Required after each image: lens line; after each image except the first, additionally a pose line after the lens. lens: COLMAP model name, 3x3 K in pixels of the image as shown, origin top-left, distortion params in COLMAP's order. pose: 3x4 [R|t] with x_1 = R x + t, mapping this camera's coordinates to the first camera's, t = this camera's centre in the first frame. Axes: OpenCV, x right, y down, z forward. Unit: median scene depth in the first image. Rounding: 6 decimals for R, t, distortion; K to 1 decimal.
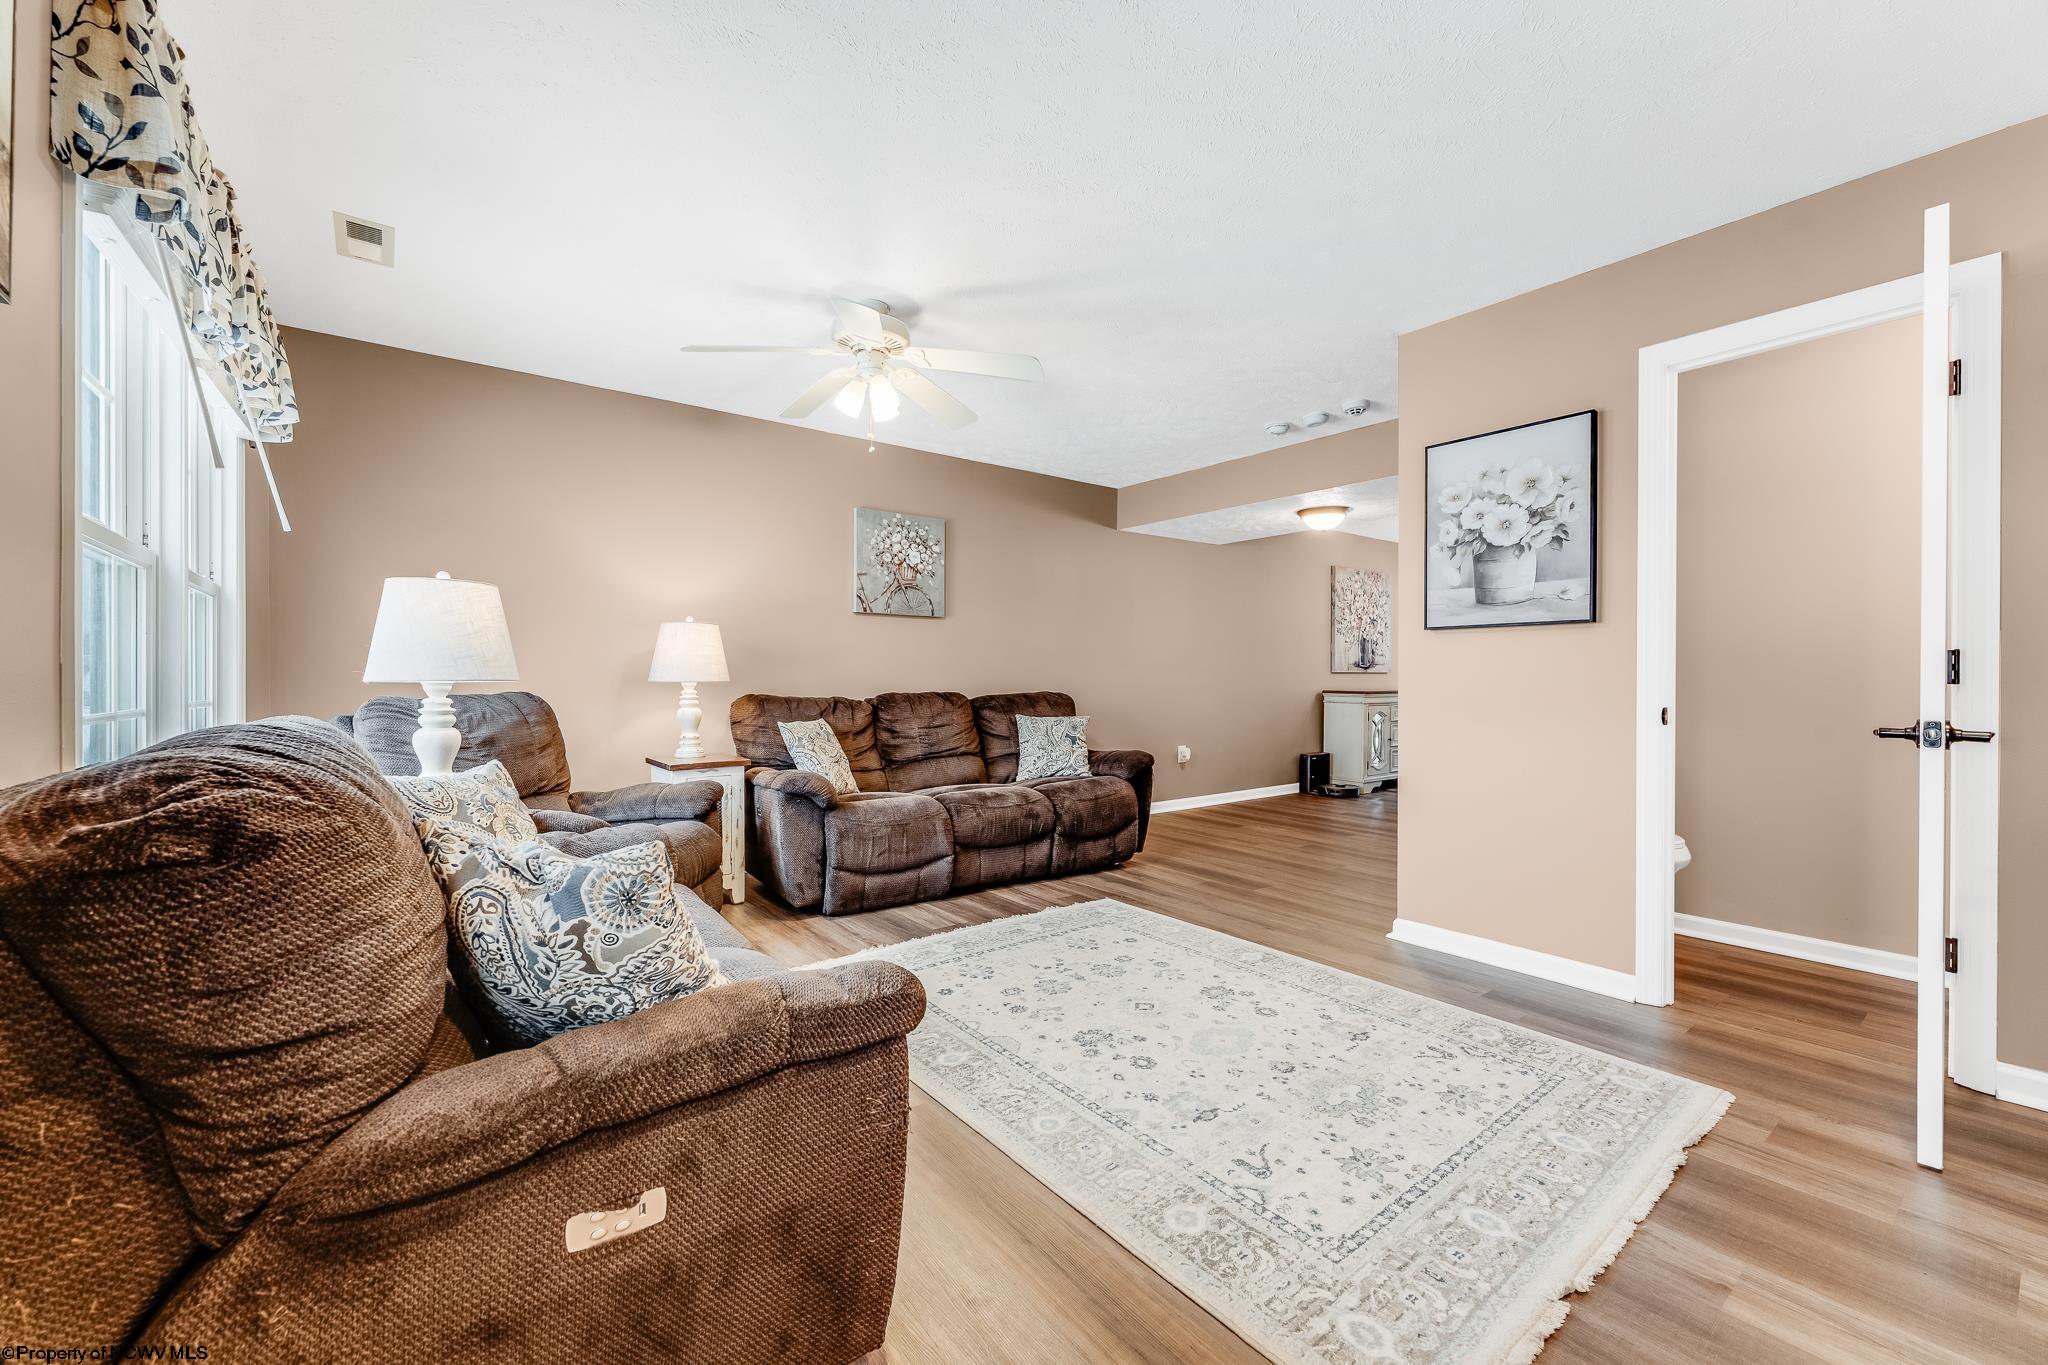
lens RADIAL K [[811.1, 0, 1016.3], [0, 811.1, 684.4], [0, 0, 1]] dist [-0.001008, 0.000024]
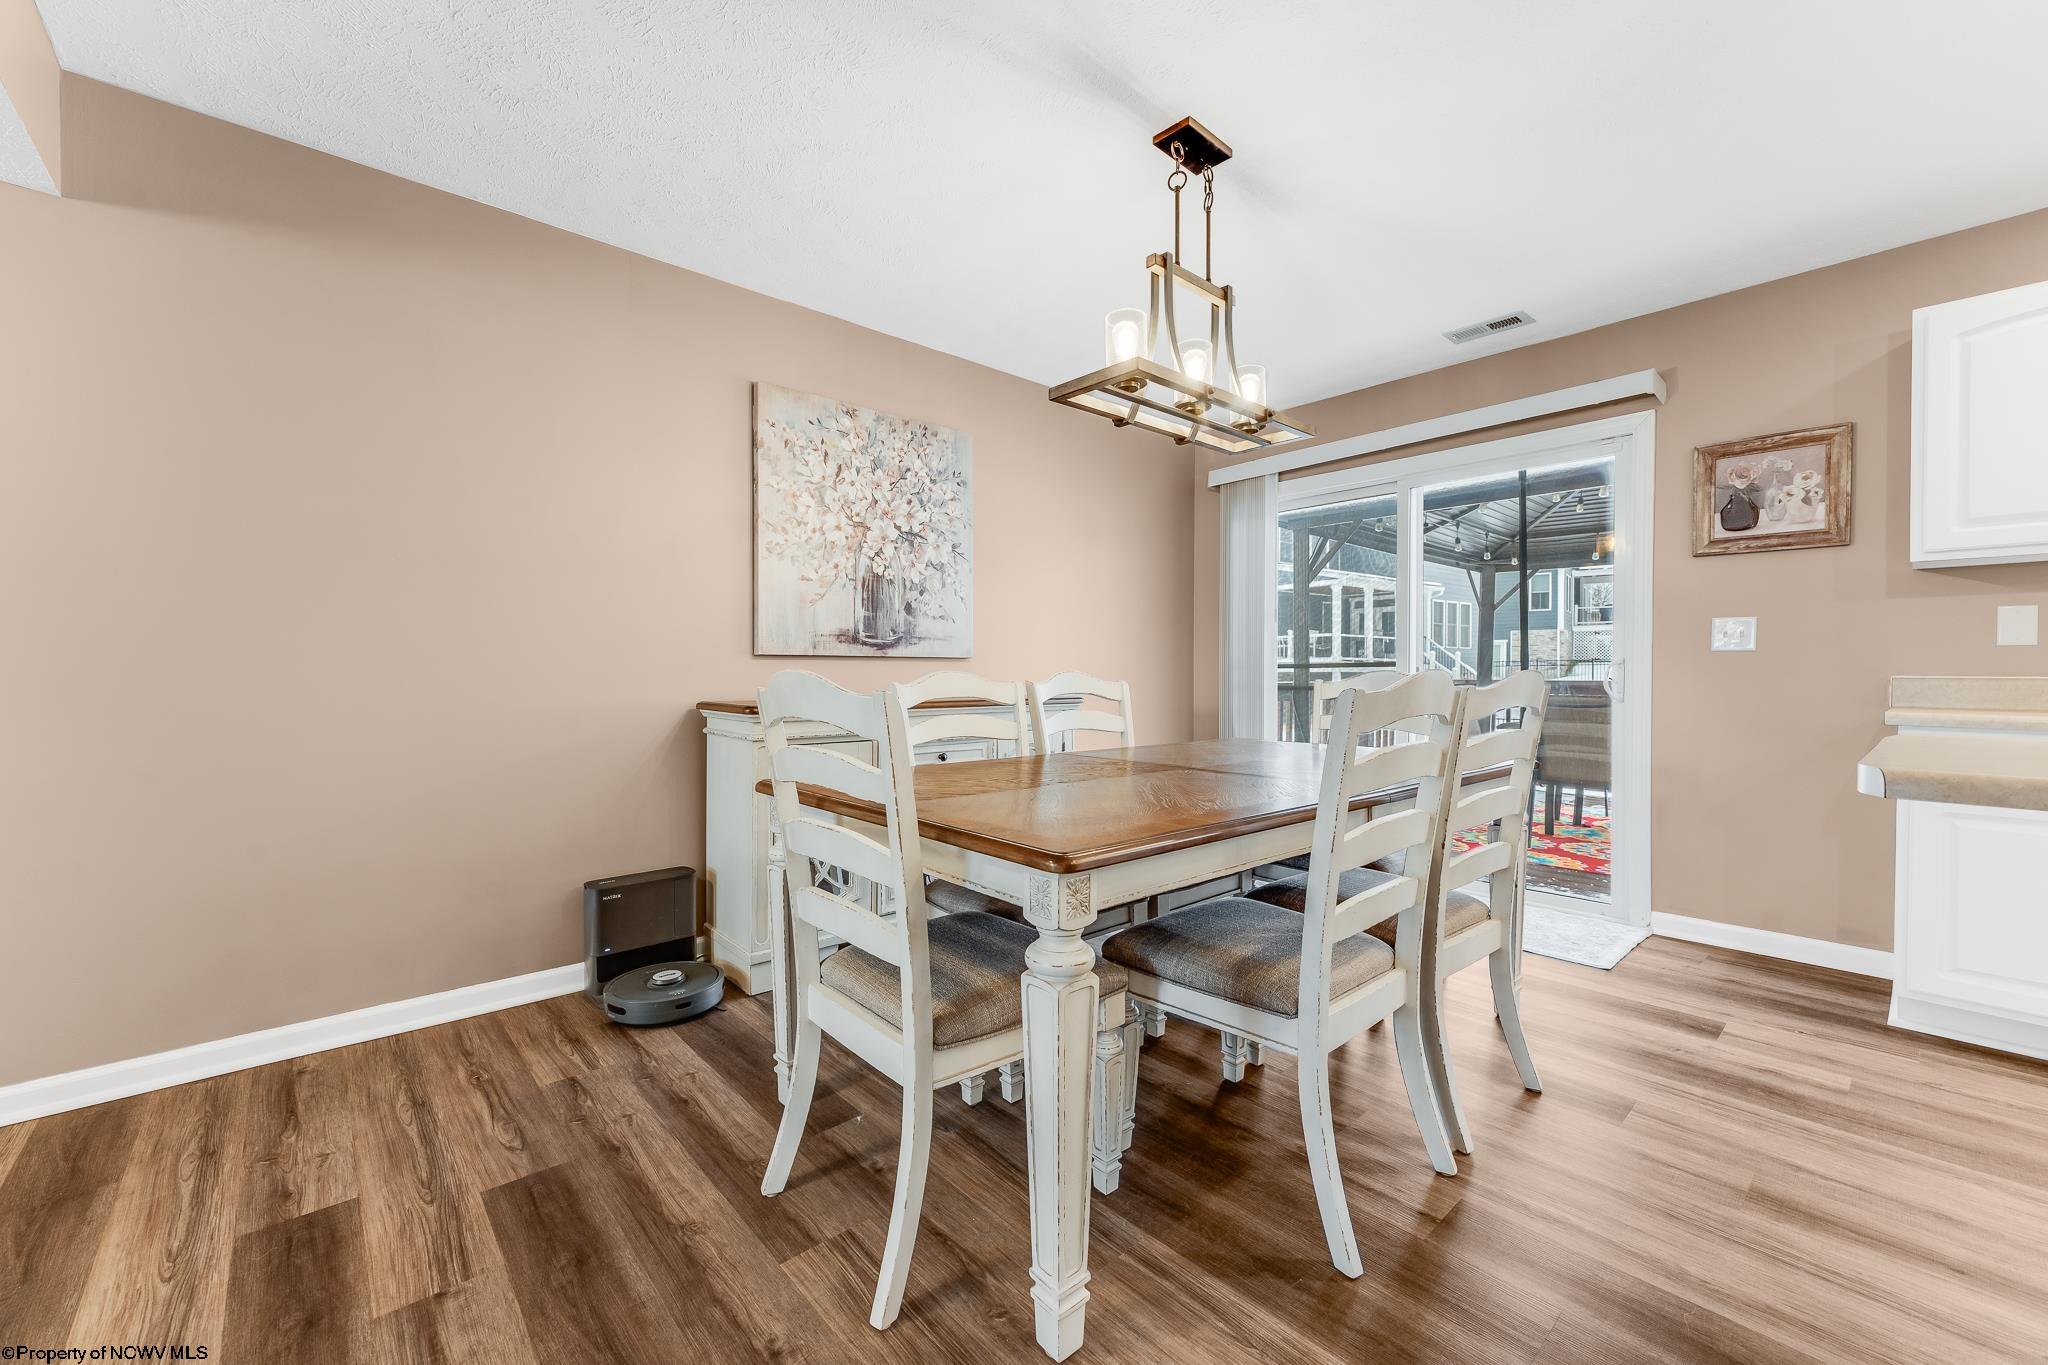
lens RADIAL K [[811.1, 0, 1014.1], [0, 811.1, 680.2], [0, 0, 1]] dist [-0.001008, 0.000024]
pose [[0.997102, 0.001264, 0.076064, 0.980457], [-0.001349, 0.999999, 0.001058, -0.006272], [-0.076062, -0.001157, 0.997102, 1.212702]]
